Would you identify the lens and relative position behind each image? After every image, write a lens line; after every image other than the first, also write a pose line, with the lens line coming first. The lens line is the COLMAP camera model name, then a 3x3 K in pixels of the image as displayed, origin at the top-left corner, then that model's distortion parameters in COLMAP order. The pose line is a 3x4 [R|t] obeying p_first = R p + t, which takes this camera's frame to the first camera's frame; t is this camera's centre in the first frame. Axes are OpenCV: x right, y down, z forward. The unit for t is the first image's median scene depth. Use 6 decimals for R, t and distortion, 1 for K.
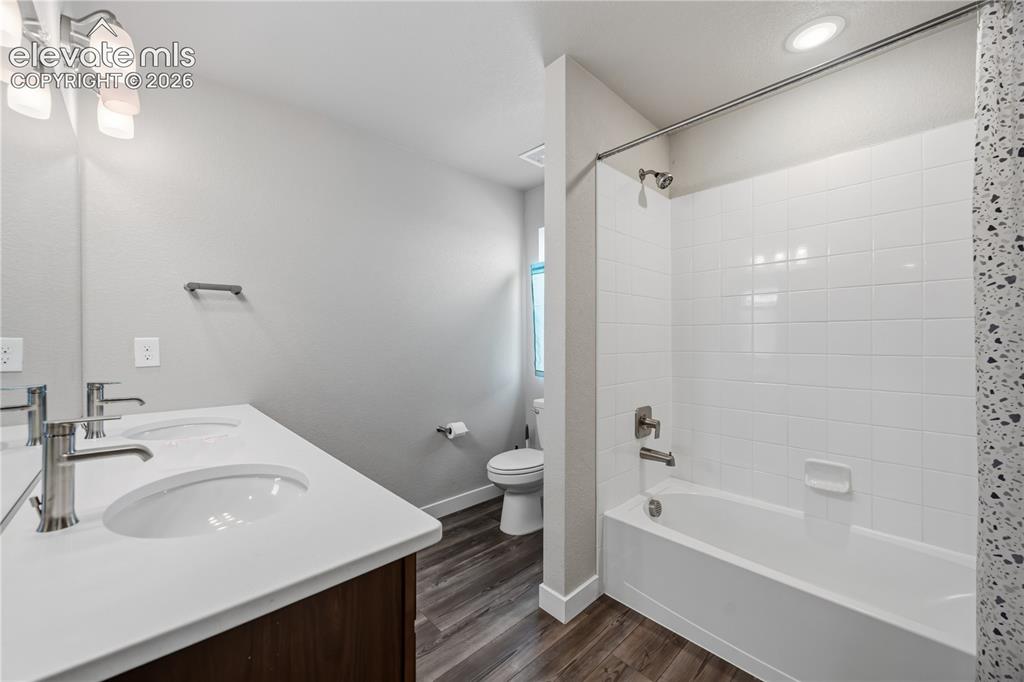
lens RADIAL K [[394.4, 0, 511.8], [0, 394.4, 342.7], [0, 0, 1]] dist [-0.004500, -0.000089]
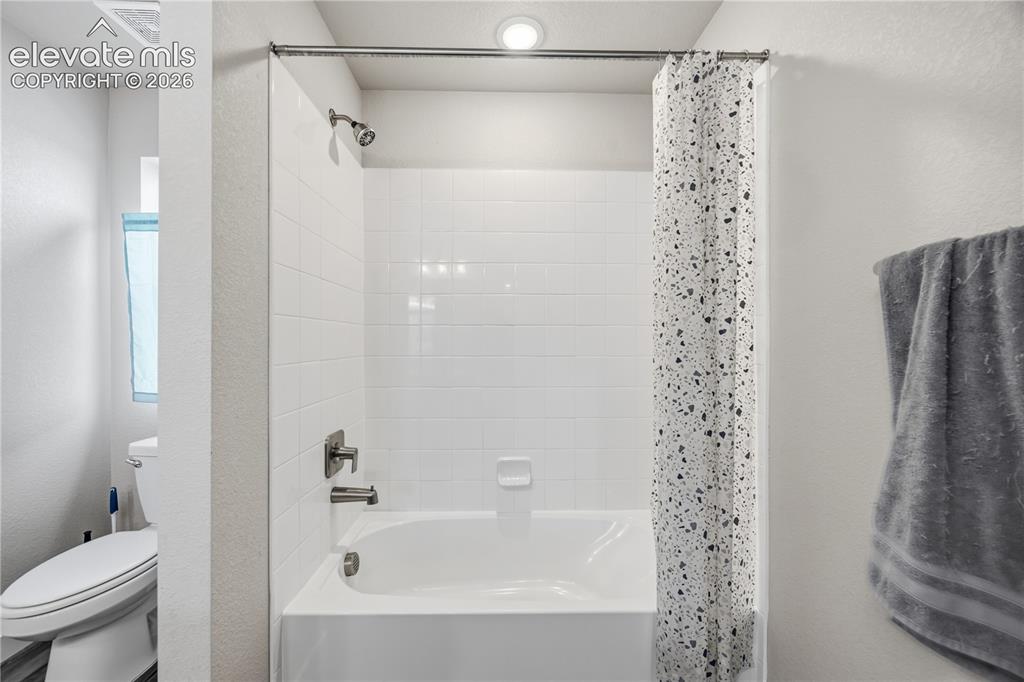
lens RADIAL K [[394.4, 0, 508.3], [0, 394.4, 345.3], [0, 0, 1]] dist [-0.004500, -0.000089]
pose [[0.679049, -0.001730, 0.734091, 0.013207], [0.002319, 0.999997, 0.000212, -0.000385], [-0.734089, 0.001559, 0.679051, 0.268934]]
